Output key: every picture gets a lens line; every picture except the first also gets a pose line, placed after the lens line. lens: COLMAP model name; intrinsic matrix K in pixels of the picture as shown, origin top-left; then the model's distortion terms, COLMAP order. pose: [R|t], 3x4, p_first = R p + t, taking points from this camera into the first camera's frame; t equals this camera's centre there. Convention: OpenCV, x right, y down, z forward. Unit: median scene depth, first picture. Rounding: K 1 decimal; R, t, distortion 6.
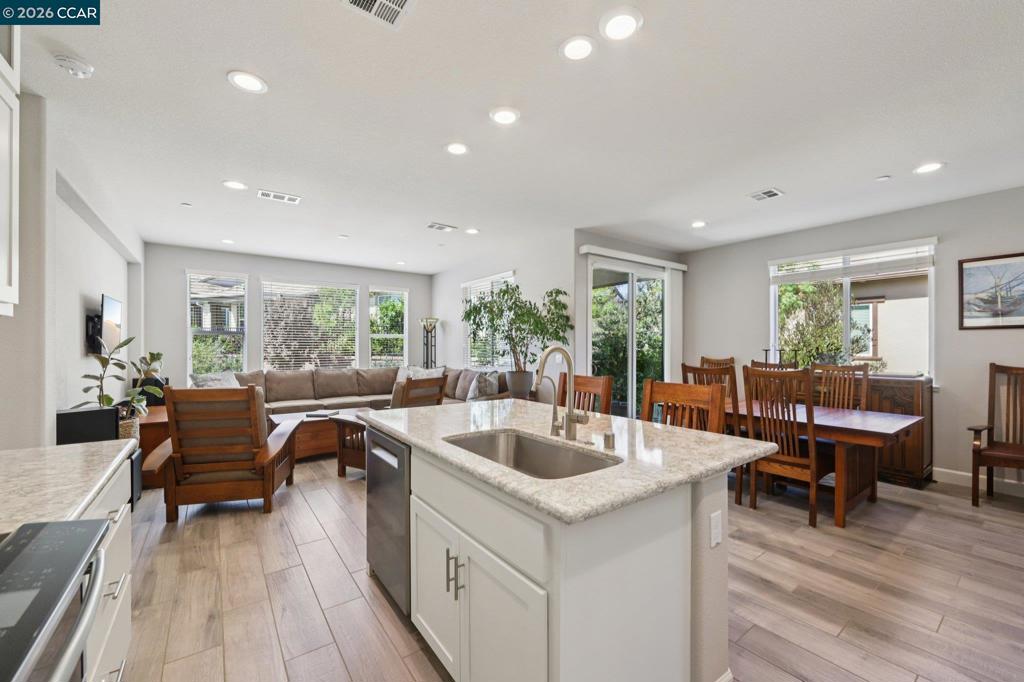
lens RADIAL K [[408.1, 0, 514.7], [0, 408.1, 347.1], [0, 0, 1]] dist [-0.012178, 0.002253]
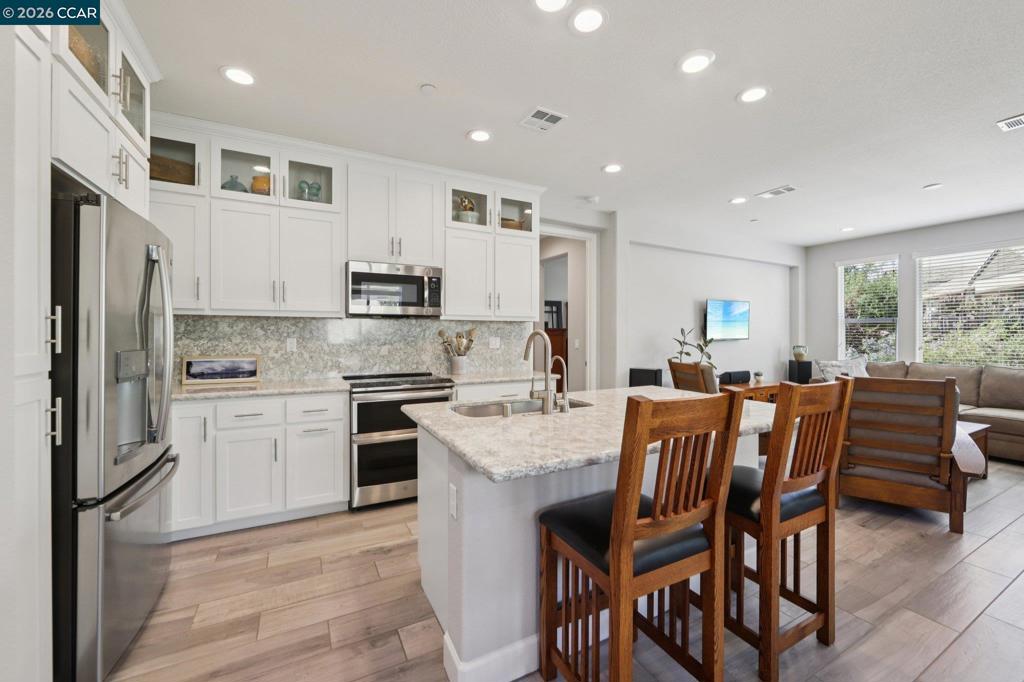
lens RADIAL K [[408.1, 0, 517.4], [0, 408.1, 335.0], [0, 0, 1]] dist [-0.012178, 0.002253]
pose [[-0.143273, 0.003691, -0.989676, 0.570352], [-0.004241, 0.999982, 0.004344, 0.000091], [0.989674, 0.004820, -0.143255, 0.490149]]
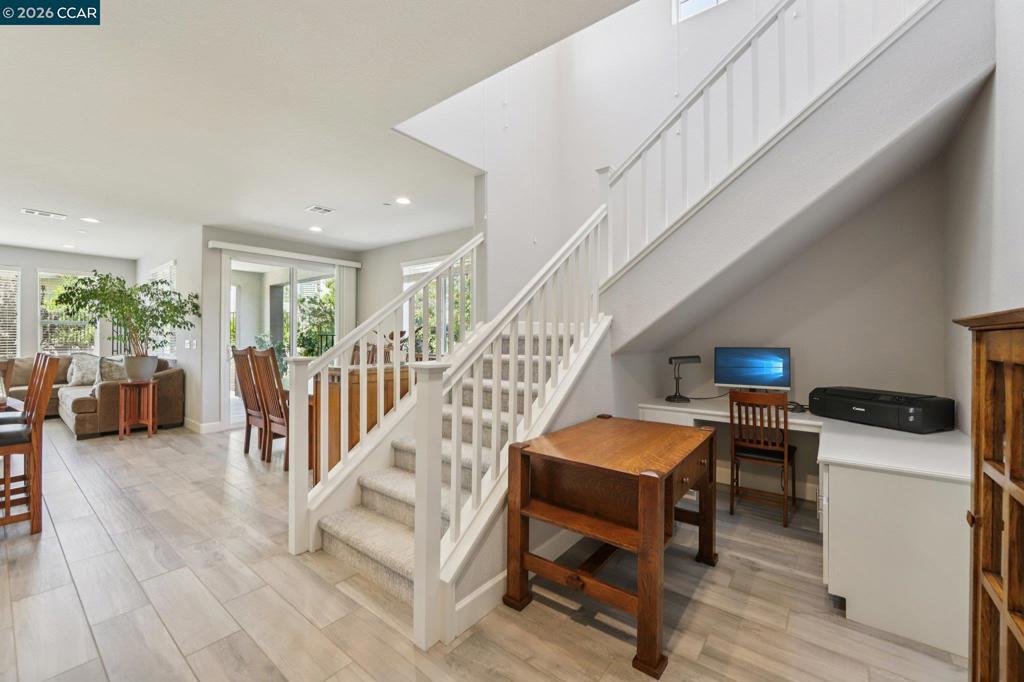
lens RADIAL K [[408.1, 0, 517.5], [0, 408.1, 335.6], [0, 0, 1]] dist [-0.012178, 0.002253]
pose [[0.960125, 0.002260, 0.279561, 0.840409], [-0.000476, 0.999979, -0.006449, 0.015872], [-0.279569, 0.006059, 0.960106, -0.352342]]
